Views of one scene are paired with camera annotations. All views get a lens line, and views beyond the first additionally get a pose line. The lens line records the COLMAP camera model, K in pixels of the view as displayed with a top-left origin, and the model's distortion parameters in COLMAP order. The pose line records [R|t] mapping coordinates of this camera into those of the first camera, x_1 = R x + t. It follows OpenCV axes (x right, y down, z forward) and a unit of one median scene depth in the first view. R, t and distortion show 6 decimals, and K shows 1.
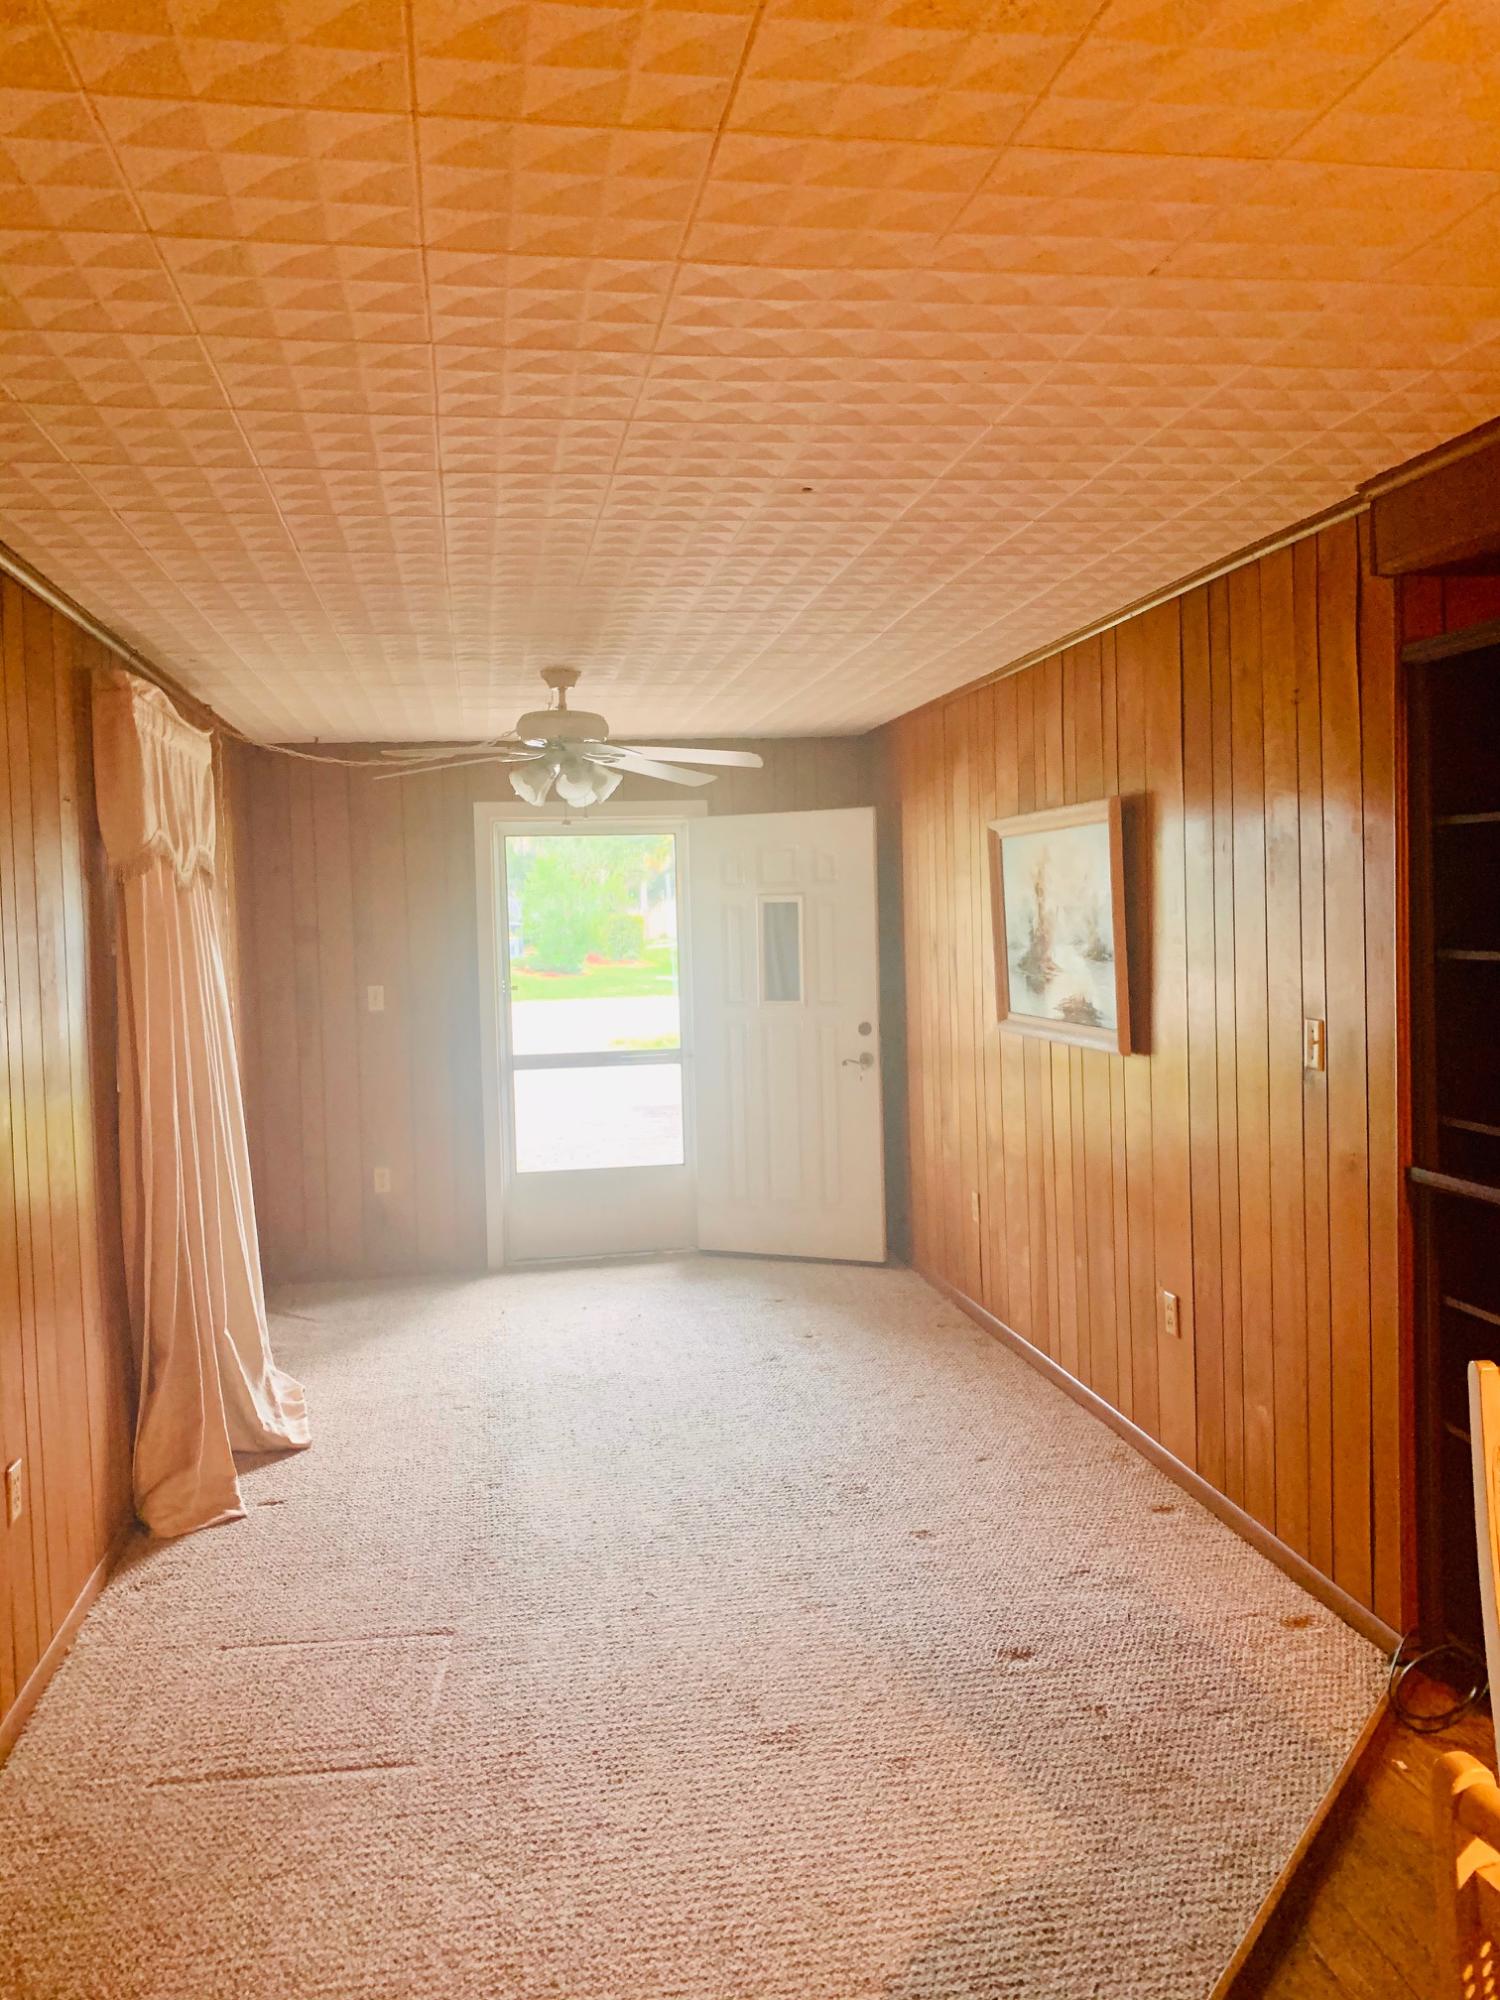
lens RADIAL K [[1490.6, 0, 750.0], [0, 1490.6, 1000.0], [0, 0, 1]] dist [0.058387, 0.000223]
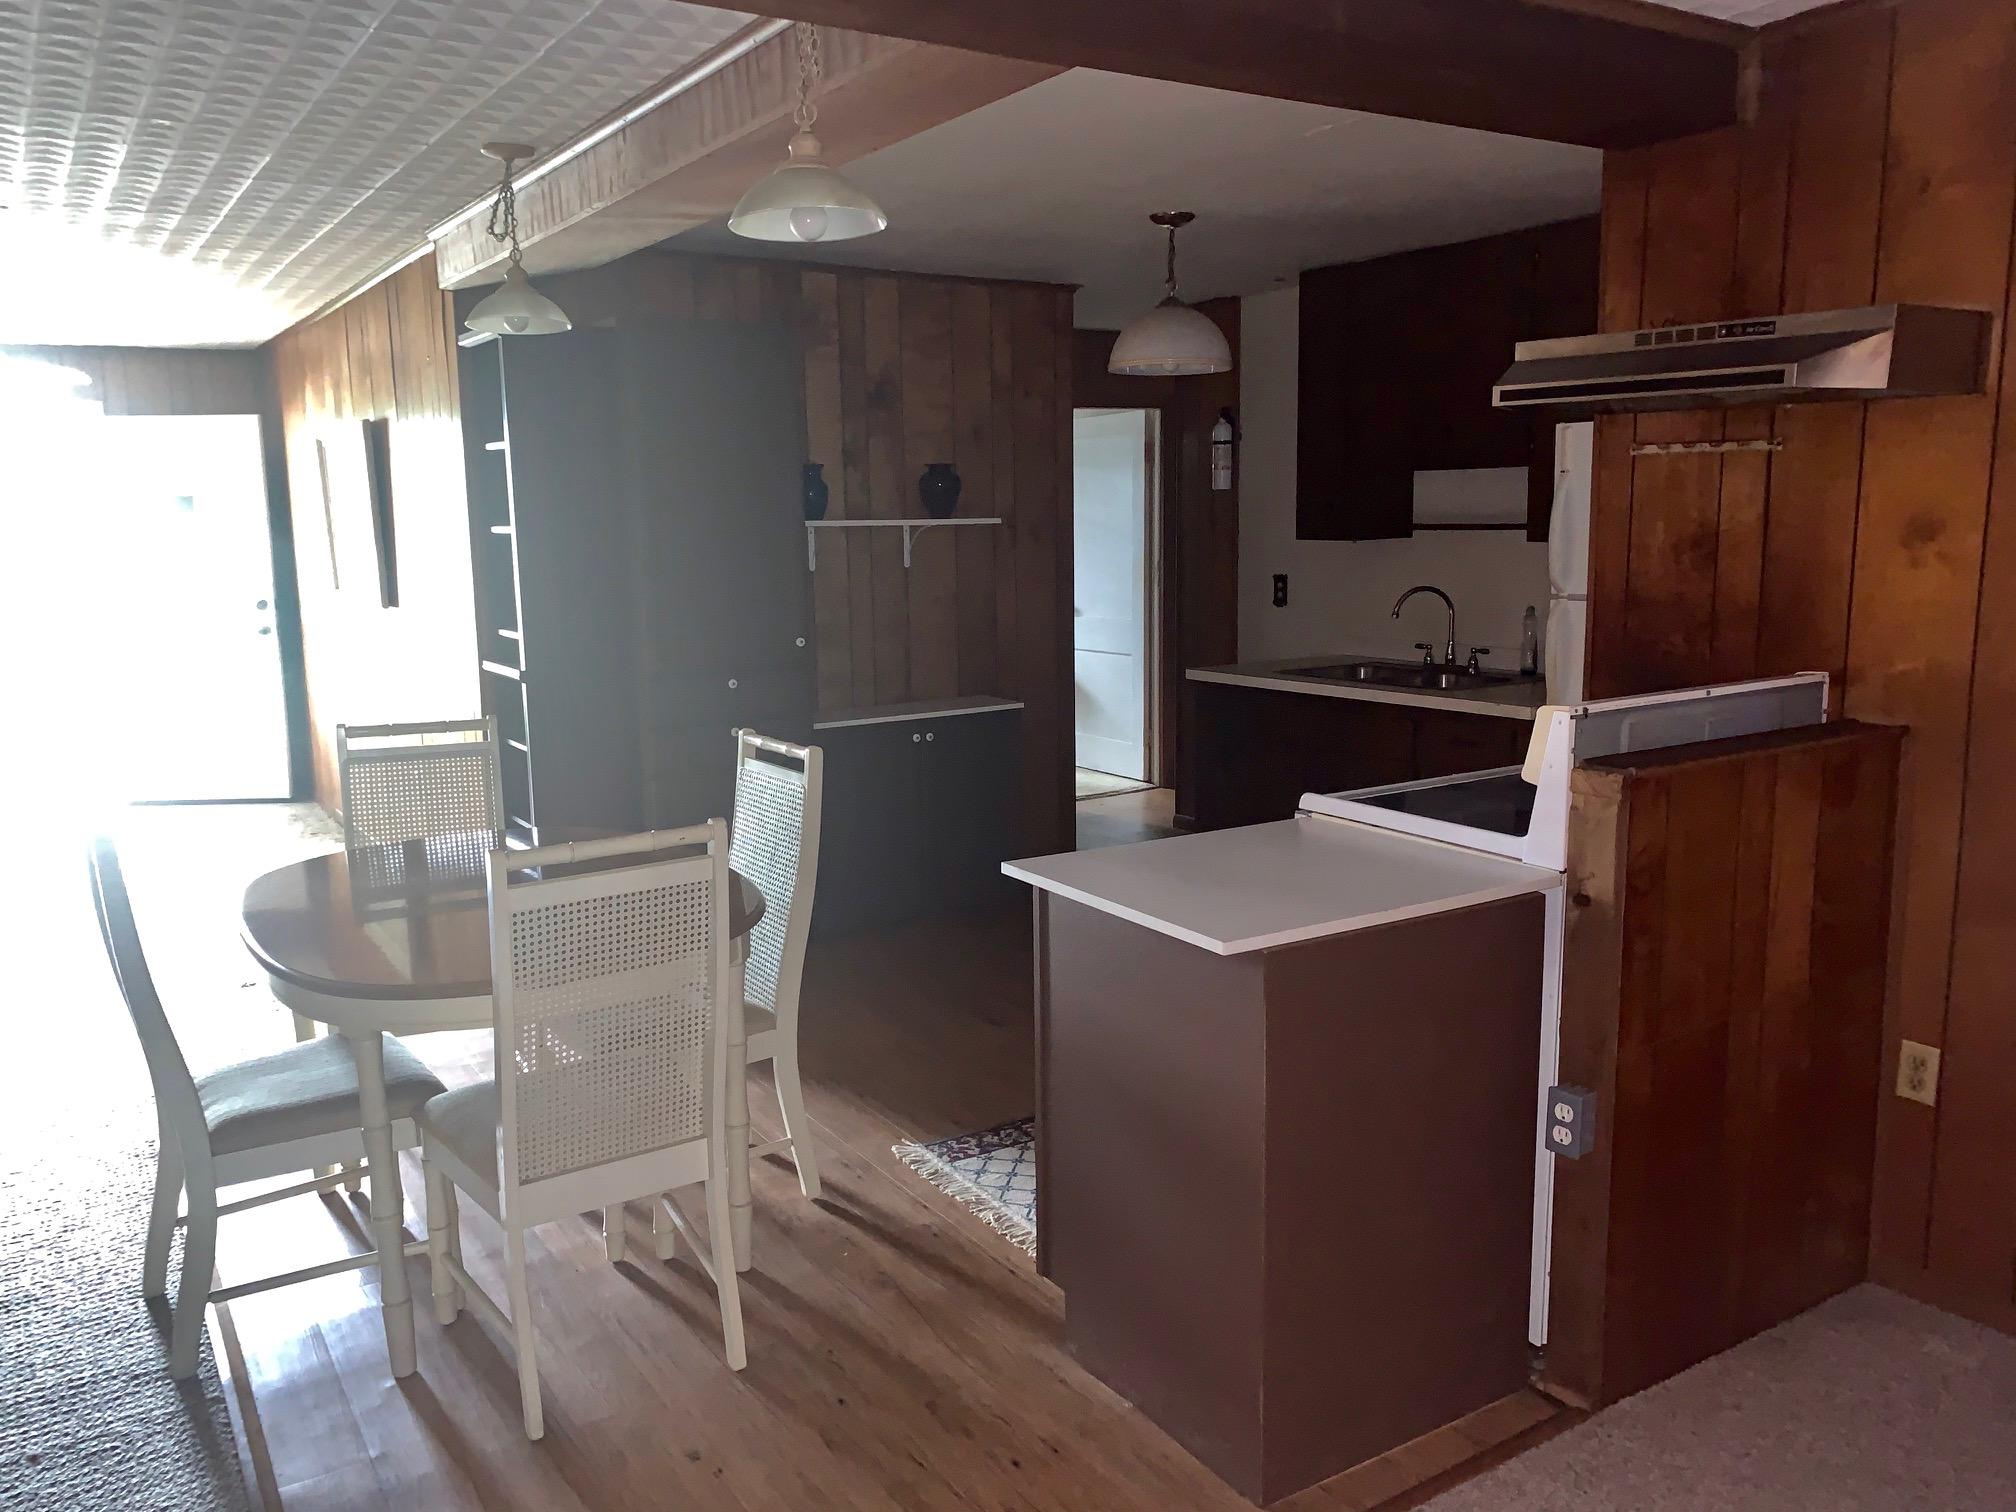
lens RADIAL K [[1526.2, 0, 1008.0], [0, 1526.2, 756.0], [0, 0, 1]] dist [0.007908, 0.006312]
pose [[0.924063, -0.045934, 0.379470, 0.216812], [0.010036, 0.995327, 0.096044, 0.038684], [-0.382108, -0.084942, 0.920206, -0.490294]]
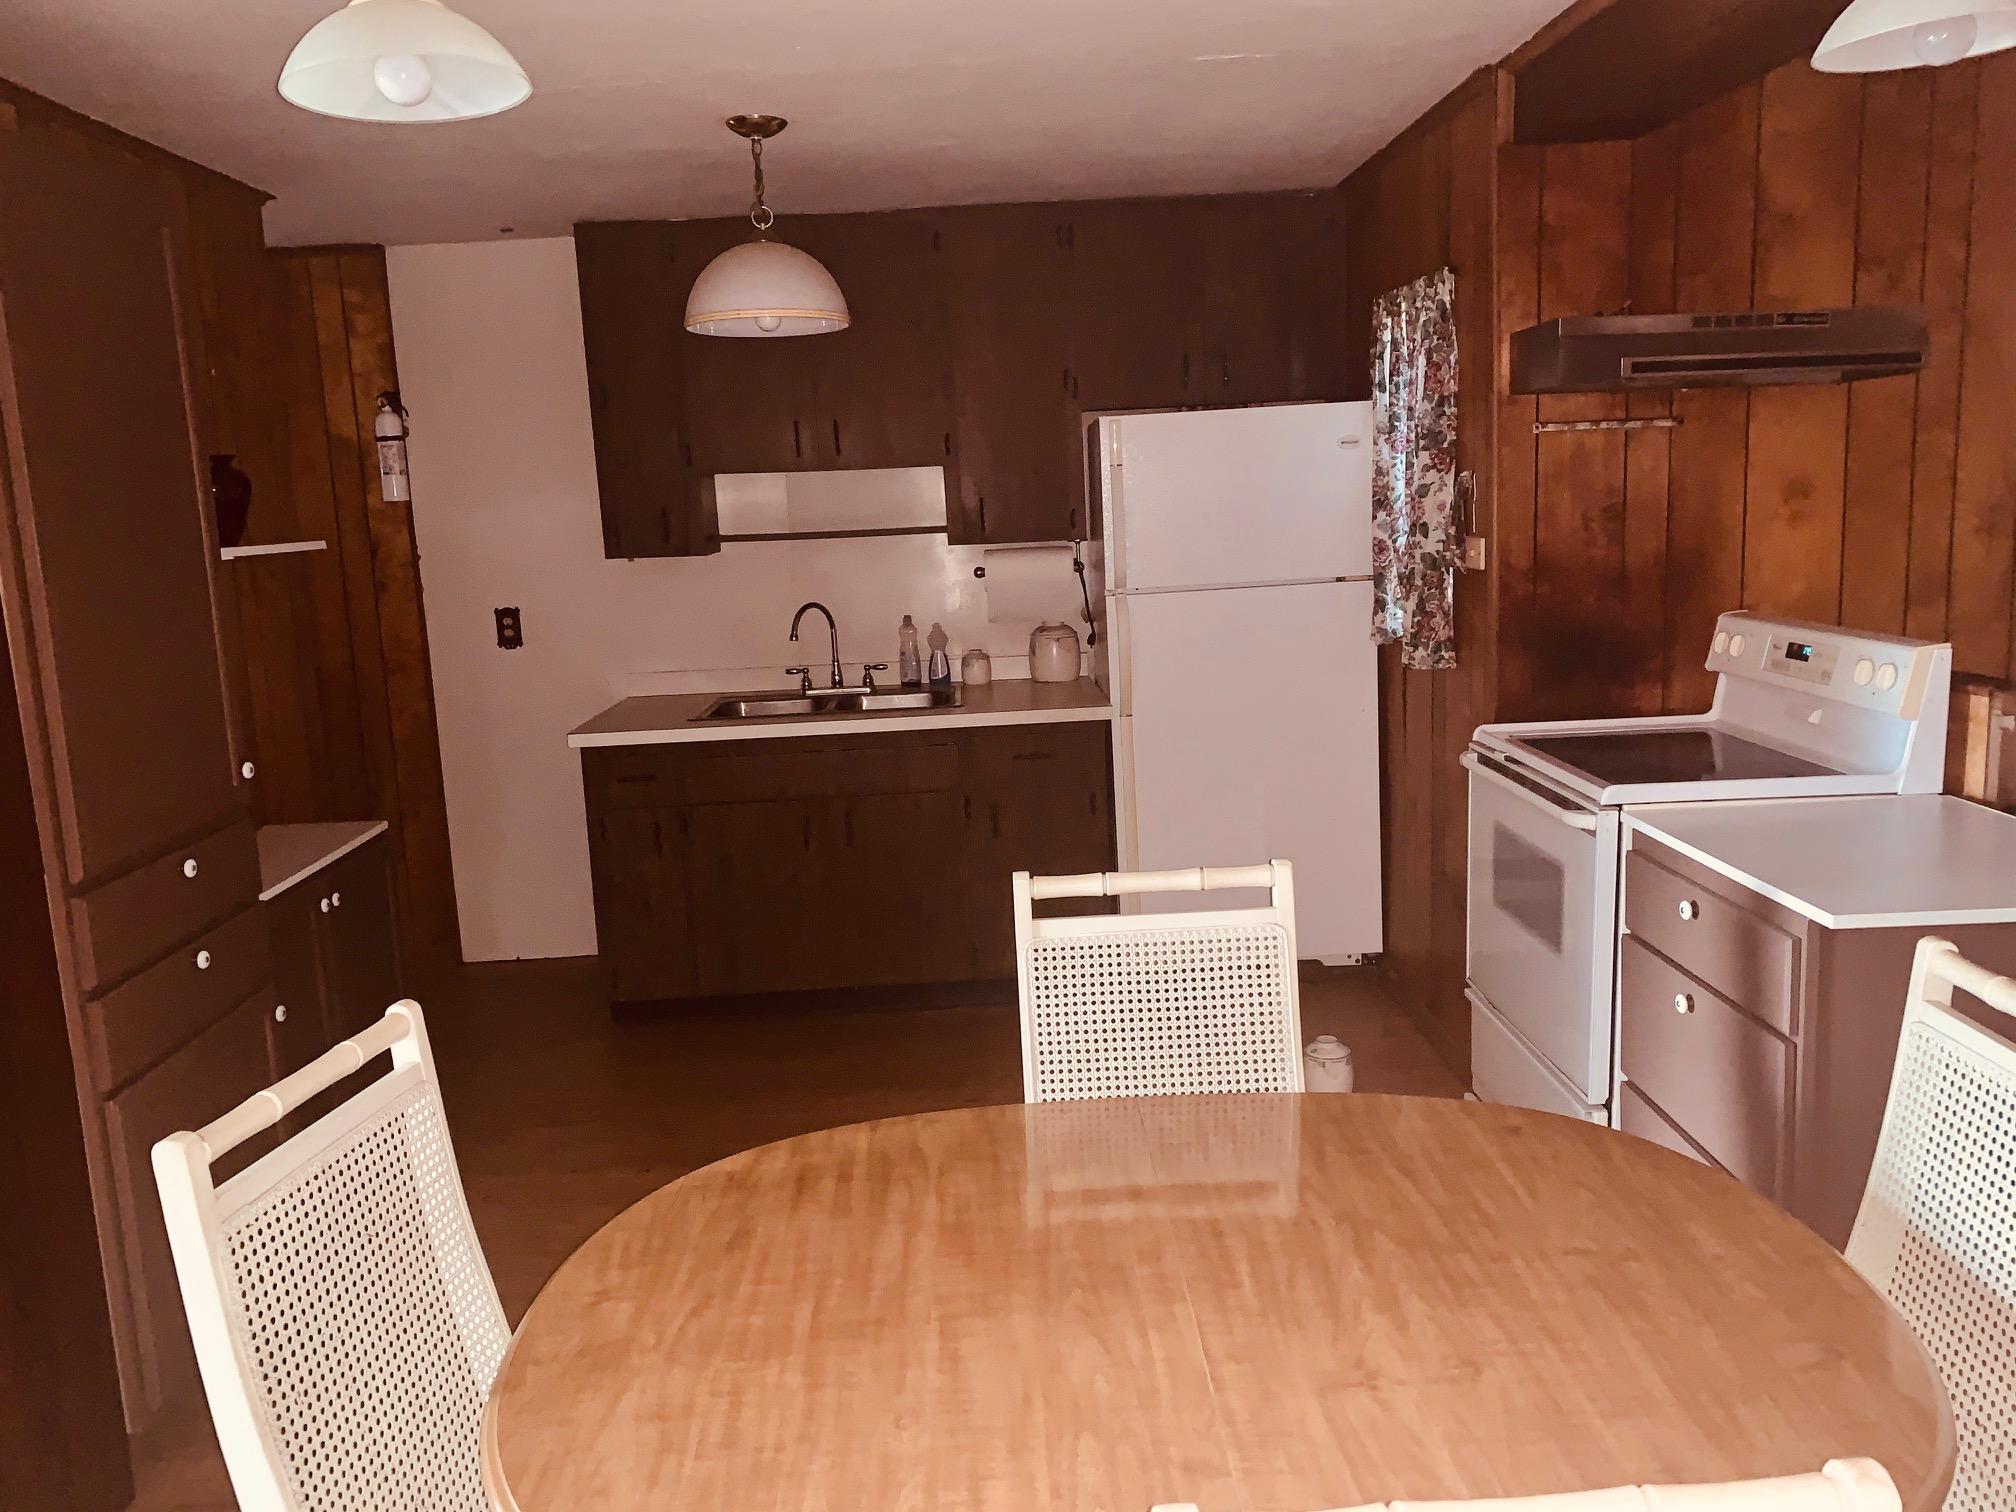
lens RADIAL K [[1539.8, 0, 1007.8], [0, 1539.8, 751.7], [0, 0, 1]] dist [0.027324, -0.055174]
pose [[0.156000, -0.137312, 0.978166, -0.058260], [0.094505, 0.987822, 0.123596, 0.008111], [-0.983226, 0.073160, 0.167077, 0.204964]]
